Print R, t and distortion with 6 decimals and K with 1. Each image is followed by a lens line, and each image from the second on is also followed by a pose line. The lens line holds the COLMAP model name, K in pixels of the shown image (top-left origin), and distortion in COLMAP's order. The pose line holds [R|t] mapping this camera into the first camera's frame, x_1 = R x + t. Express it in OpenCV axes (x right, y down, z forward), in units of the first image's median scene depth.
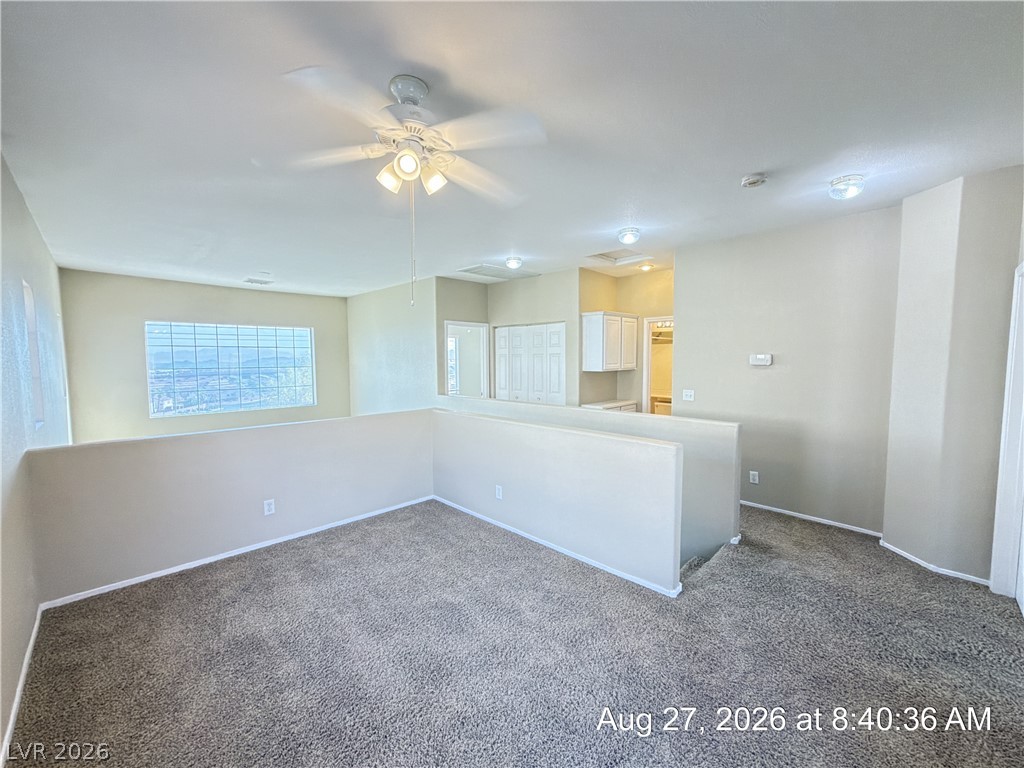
lens RADIAL K [[407.5, 0, 513.1], [0, 407.5, 383.6], [0, 0, 1]] dist [0.000282, 0.000367]
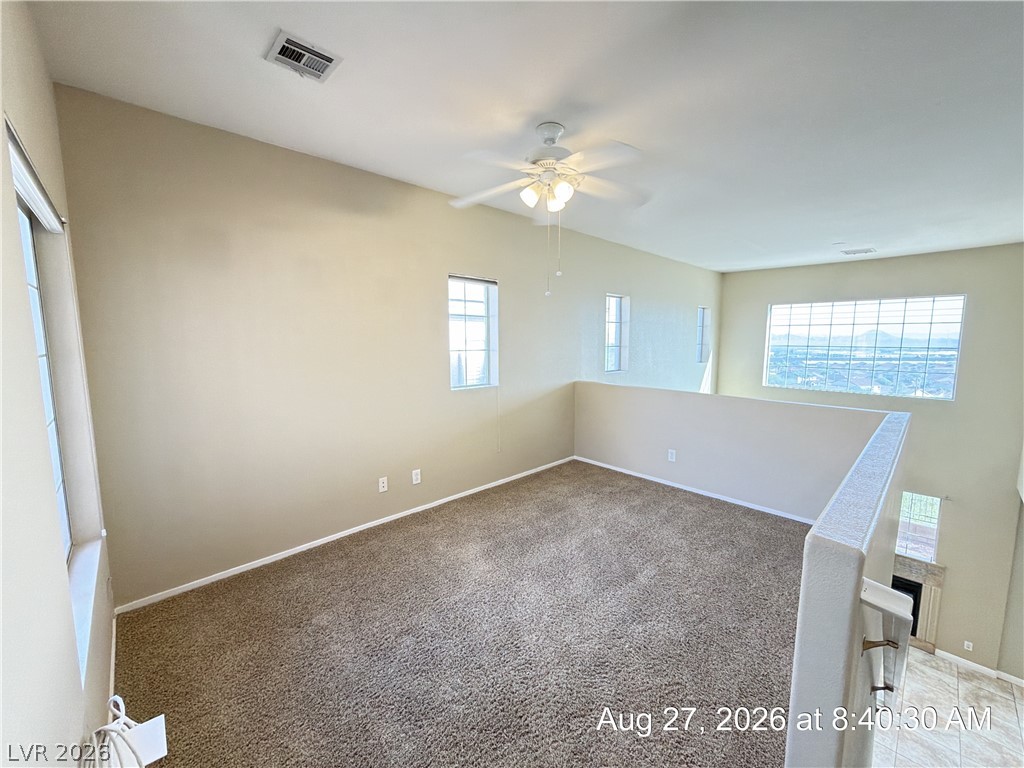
lens RADIAL K [[407.5, 0, 513.1], [0, 407.5, 383.6], [0, 0, 1]] dist [0.000282, 0.000367]
pose [[-0.028415, 0.119933, -0.992375, 0.960397], [-0.058220, 0.990892, 0.121421, -0.068101], [0.997899, 0.061226, -0.021174, 0.774808]]
